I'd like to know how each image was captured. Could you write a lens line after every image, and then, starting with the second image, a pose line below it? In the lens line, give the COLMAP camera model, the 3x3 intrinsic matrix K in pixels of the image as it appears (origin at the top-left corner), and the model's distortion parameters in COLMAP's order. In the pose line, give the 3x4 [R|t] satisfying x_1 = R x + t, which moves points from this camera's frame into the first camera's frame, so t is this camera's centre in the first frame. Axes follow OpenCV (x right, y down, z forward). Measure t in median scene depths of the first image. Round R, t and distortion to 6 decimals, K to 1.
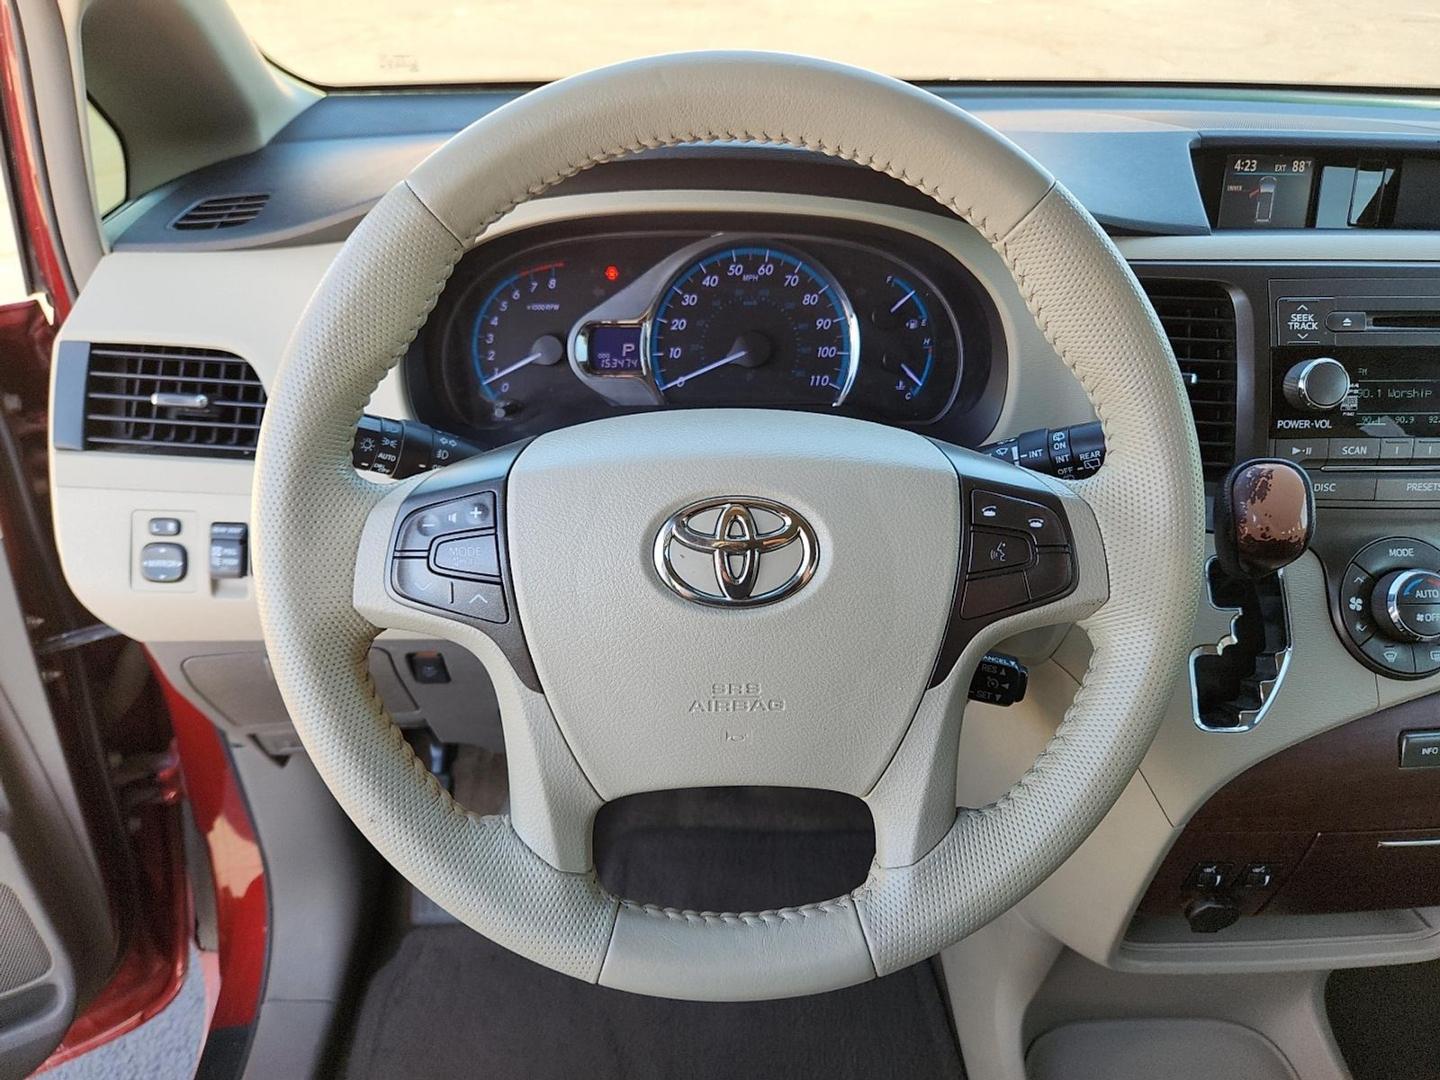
lens RADIAL K [[978.8, 0, 699.3], [0, 978.8, 497.1], [0, 0, 1]] dist [0.029698, -0.021805]
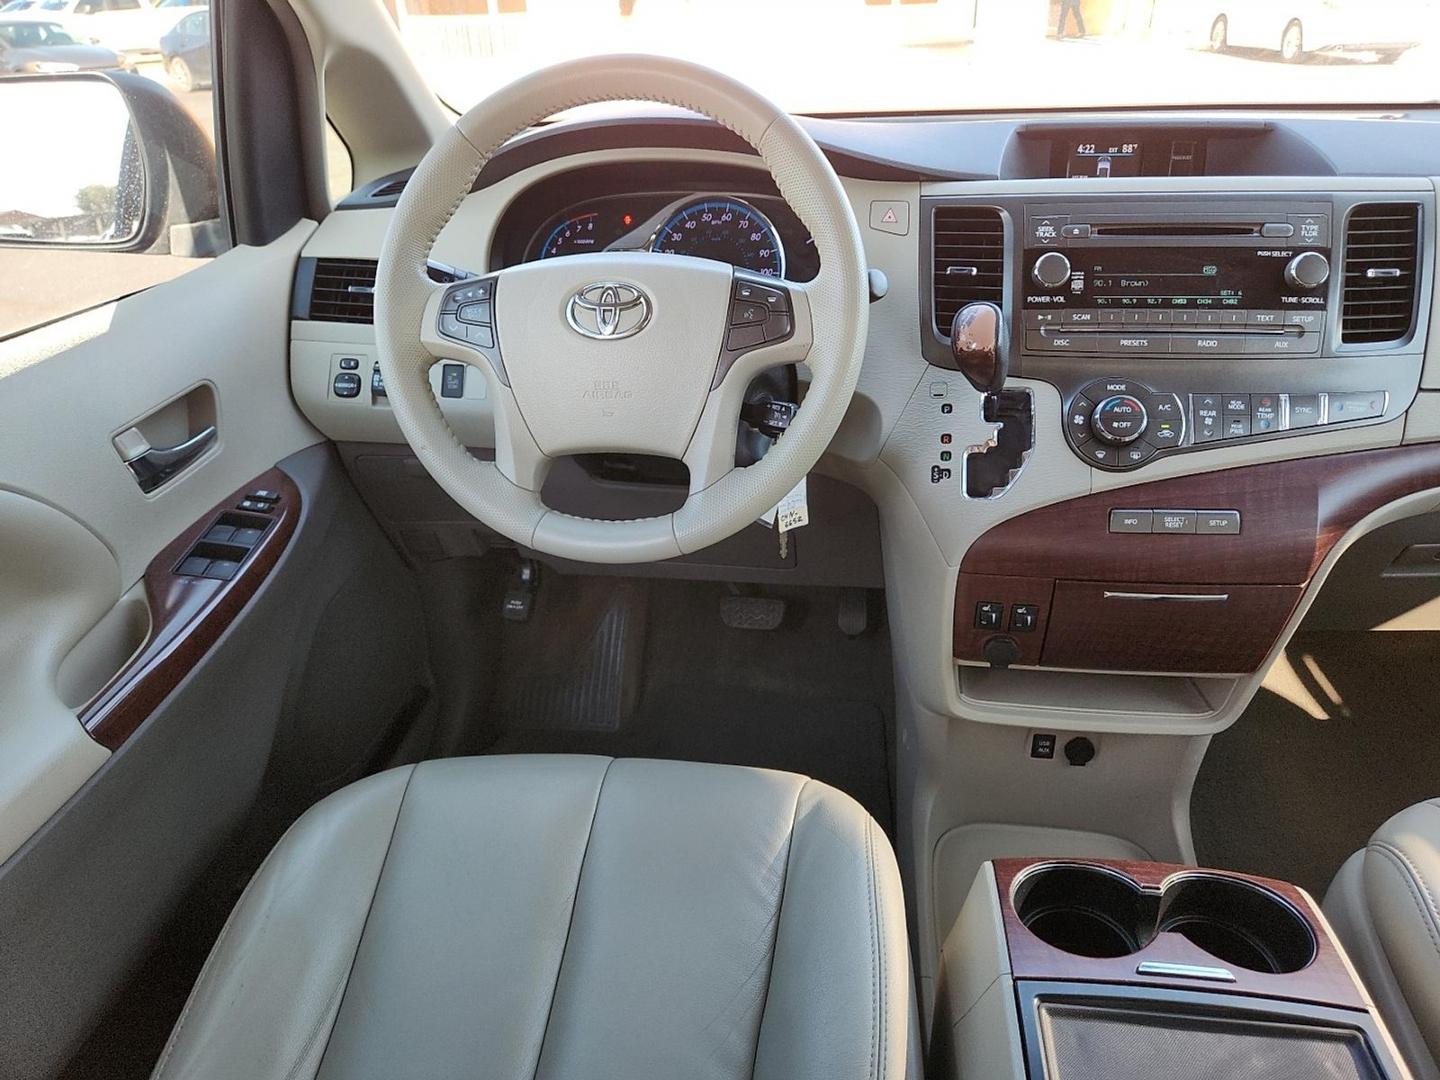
lens RADIAL K [[963.0, 0, 728.7], [0, 963.0, 525.6], [0, 0, 1]] dist [0.032115, -0.018752]
pose [[0.984096, 0.044082, -0.172078, 0.404223], [-0.053061, 0.997440, -0.047933, 0.365535], [0.169525, 0.056301, 0.983916, -0.513500]]
